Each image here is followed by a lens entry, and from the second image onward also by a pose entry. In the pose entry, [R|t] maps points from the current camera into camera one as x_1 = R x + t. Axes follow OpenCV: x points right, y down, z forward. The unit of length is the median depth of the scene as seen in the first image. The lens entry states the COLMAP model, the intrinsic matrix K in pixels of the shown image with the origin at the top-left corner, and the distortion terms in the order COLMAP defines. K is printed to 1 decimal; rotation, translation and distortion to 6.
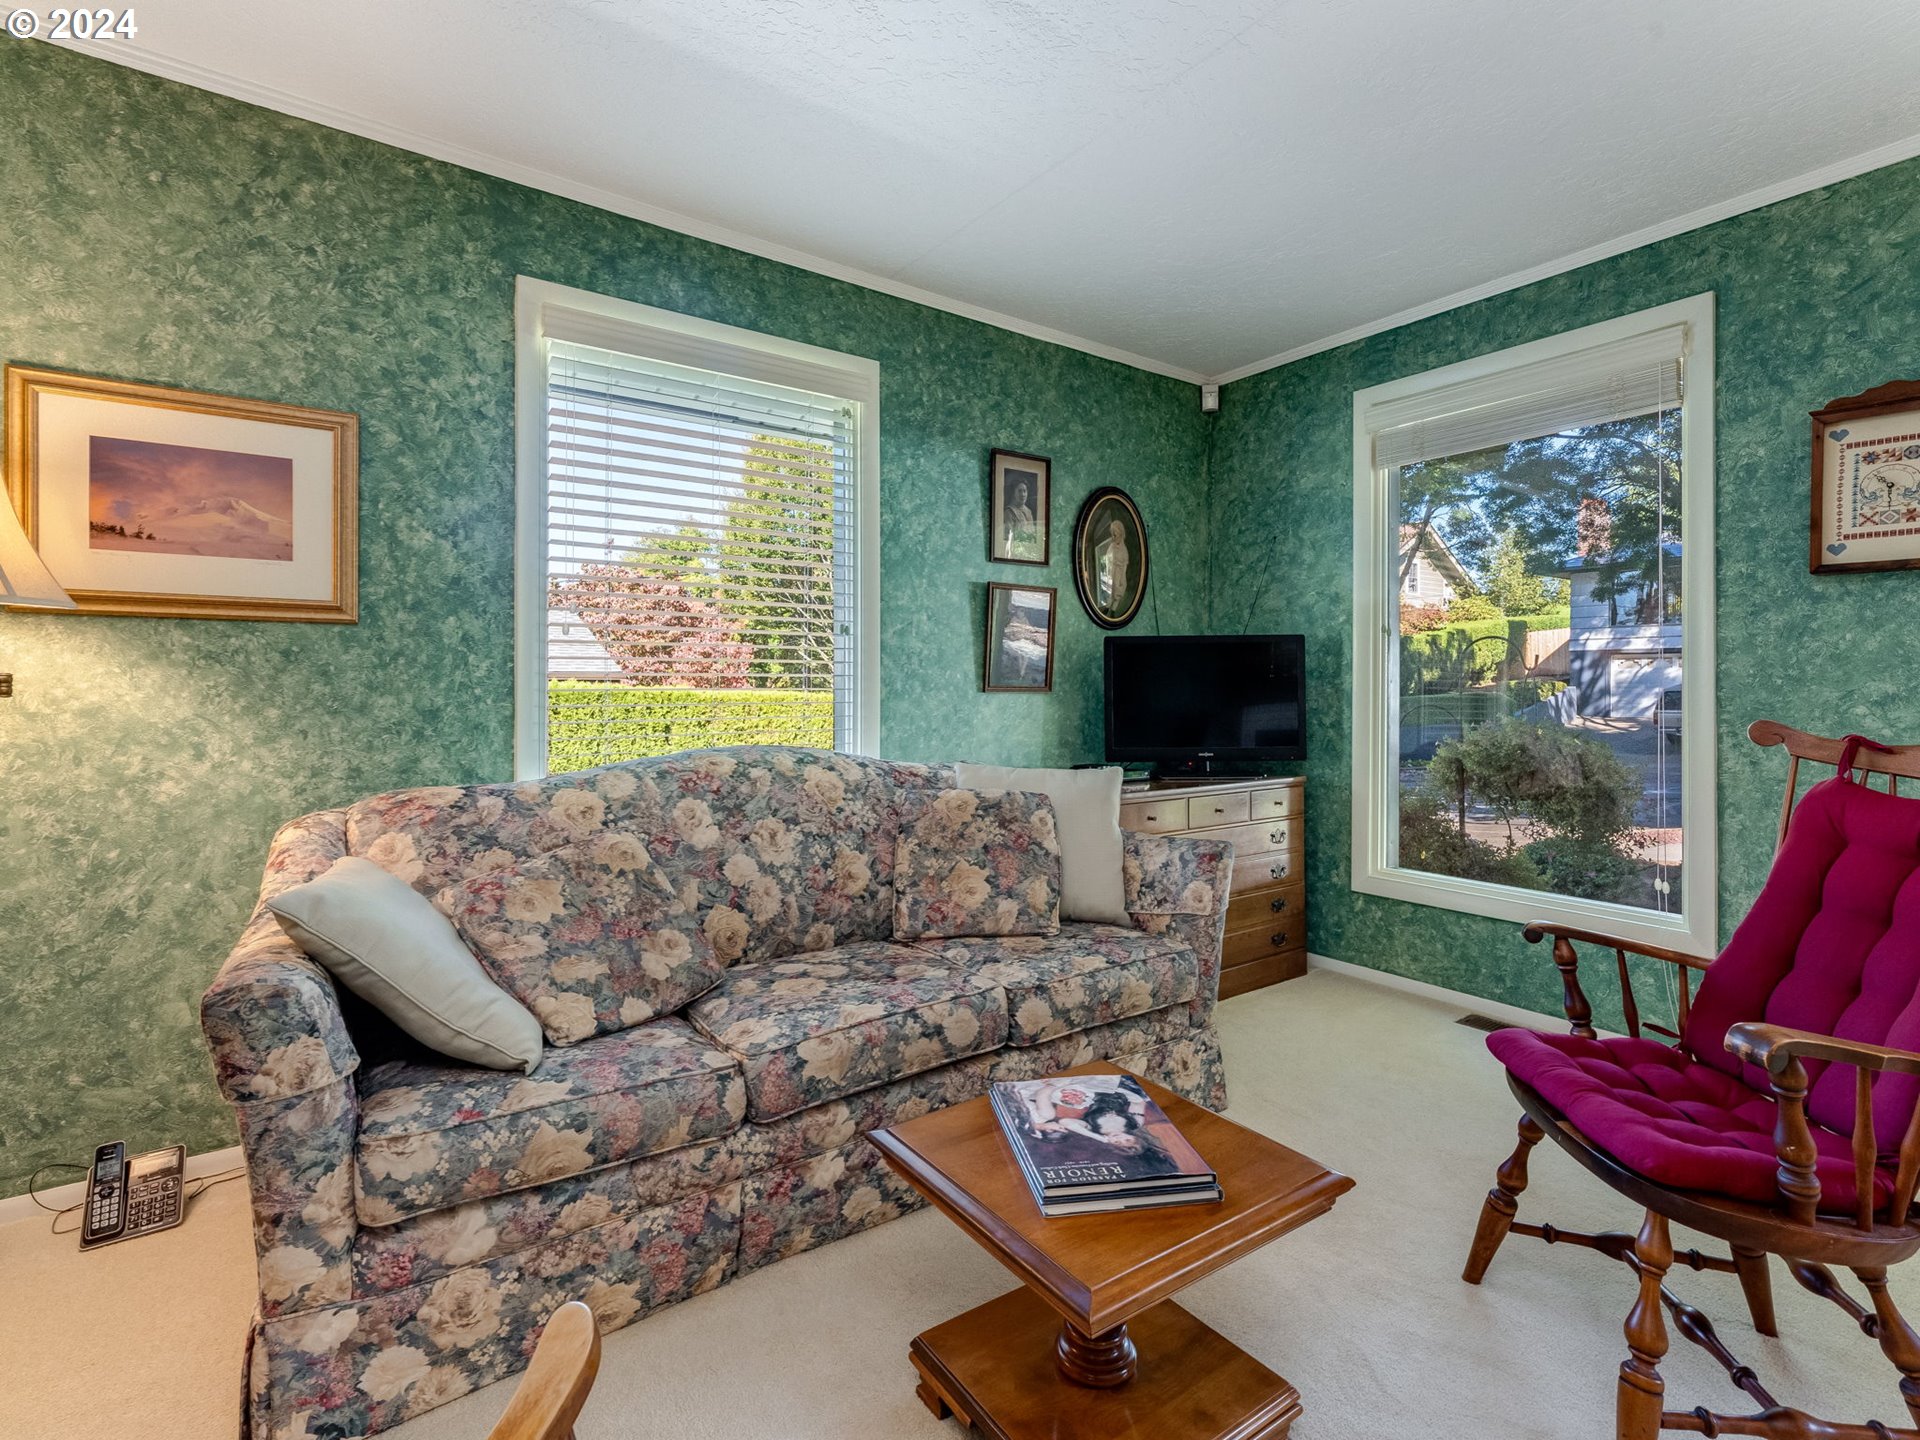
lens RADIAL K [[913.3, 0, 947.3], [0, 913.3, 692.7], [0, 0, 1]] dist [0.000134, 0.000141]
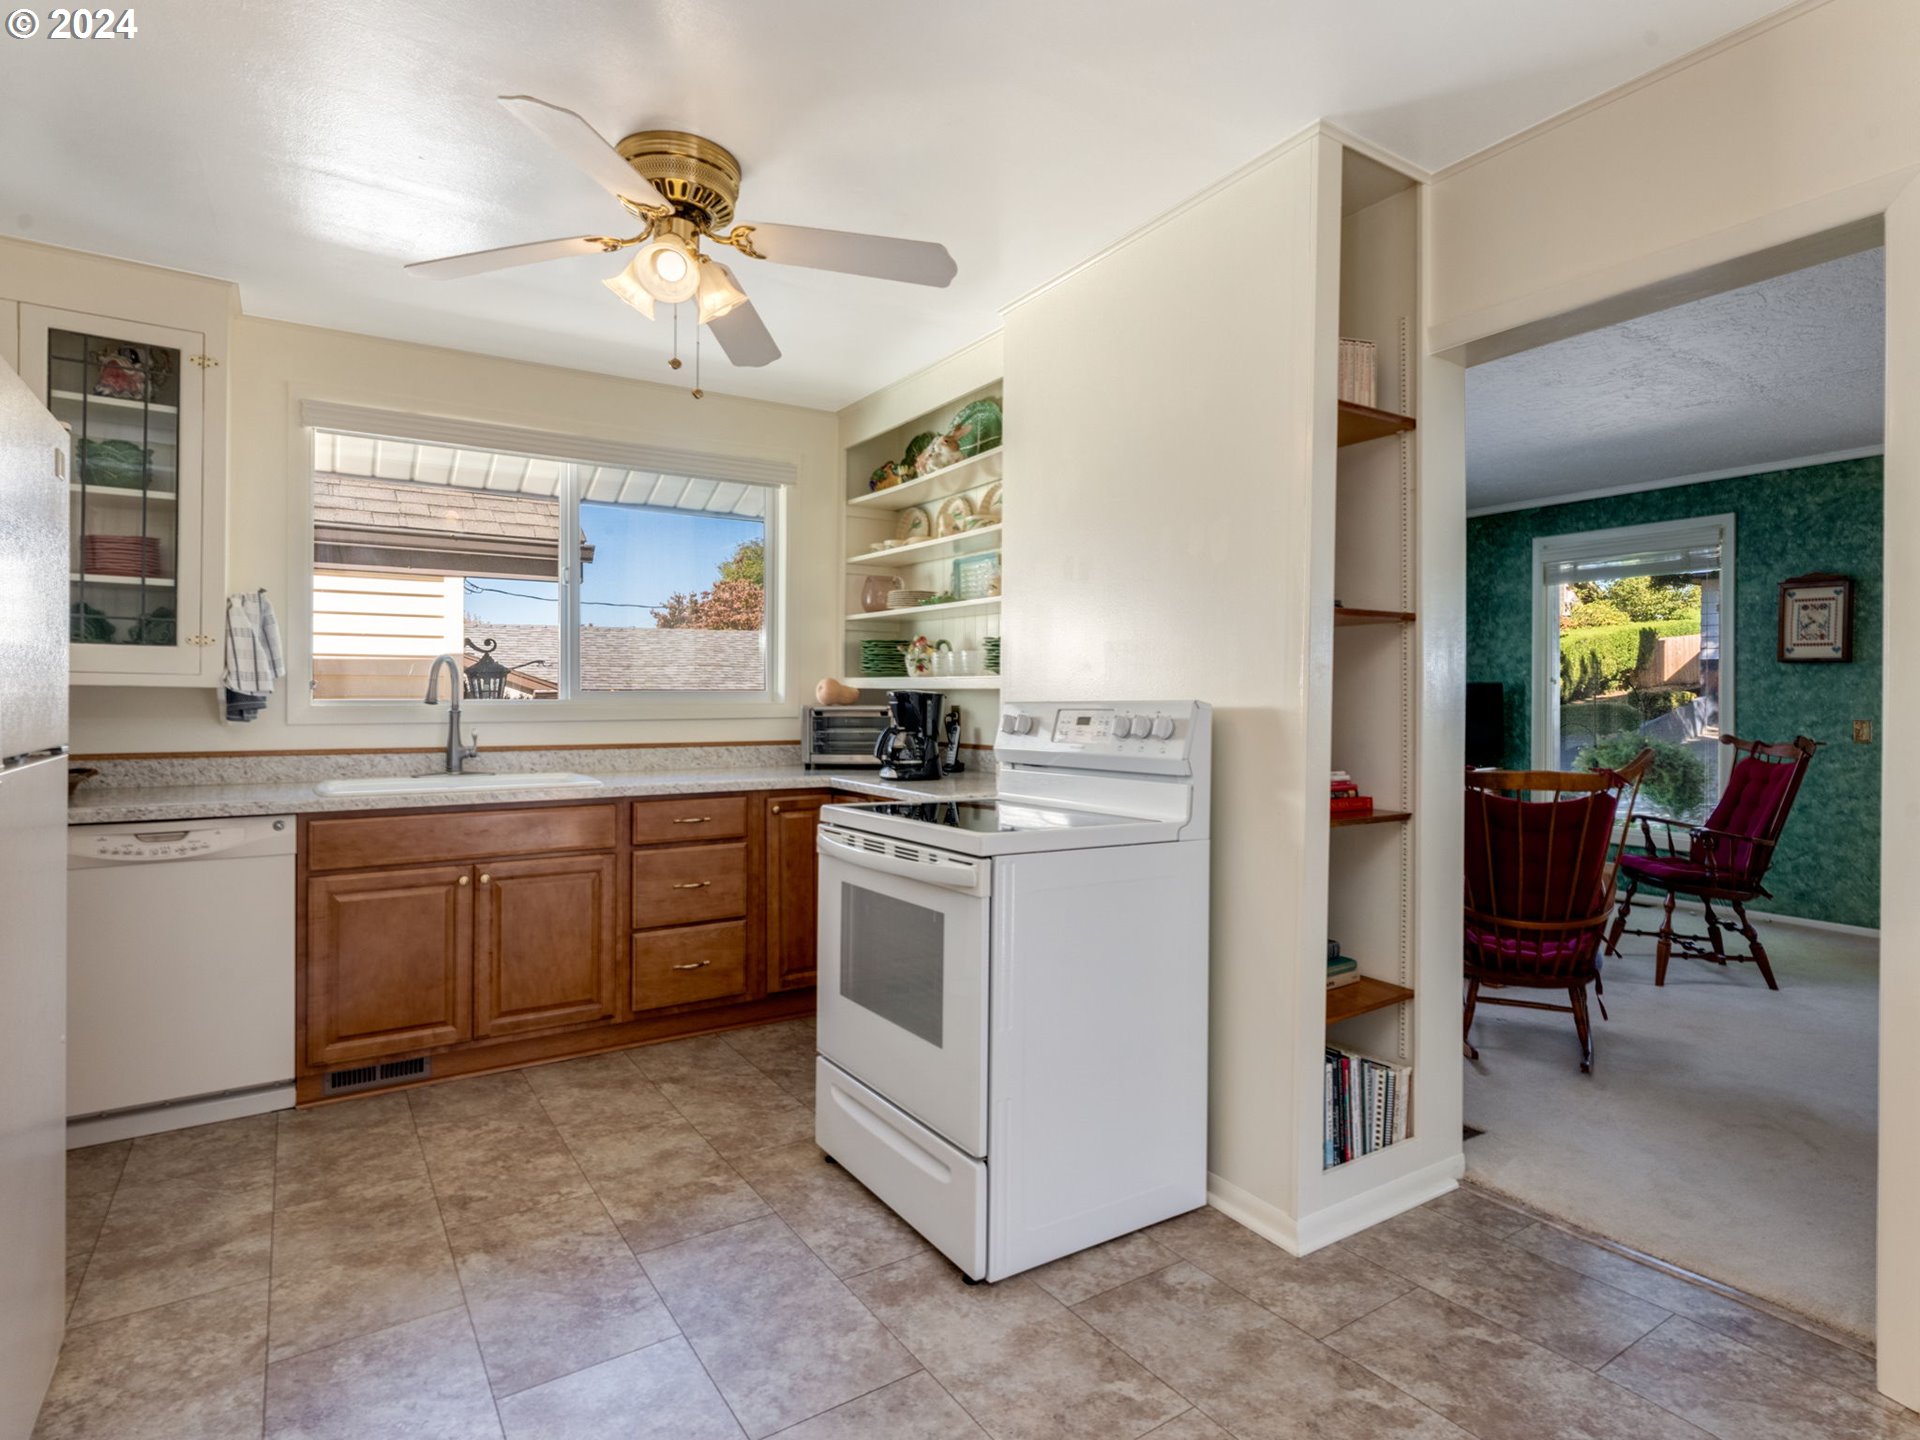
lens RADIAL K [[1004.6, 0, 960.7], [0, 1004.6, 706.5], [0, 0, 1]] dist [0.005337, 0.000440]
pose [[0.999200, -0.001081, -0.039987, -0.727723], [0.001322, 0.999981, 0.005995, -0.043482], [0.039980, -0.006043, 0.999182, -1.222006]]
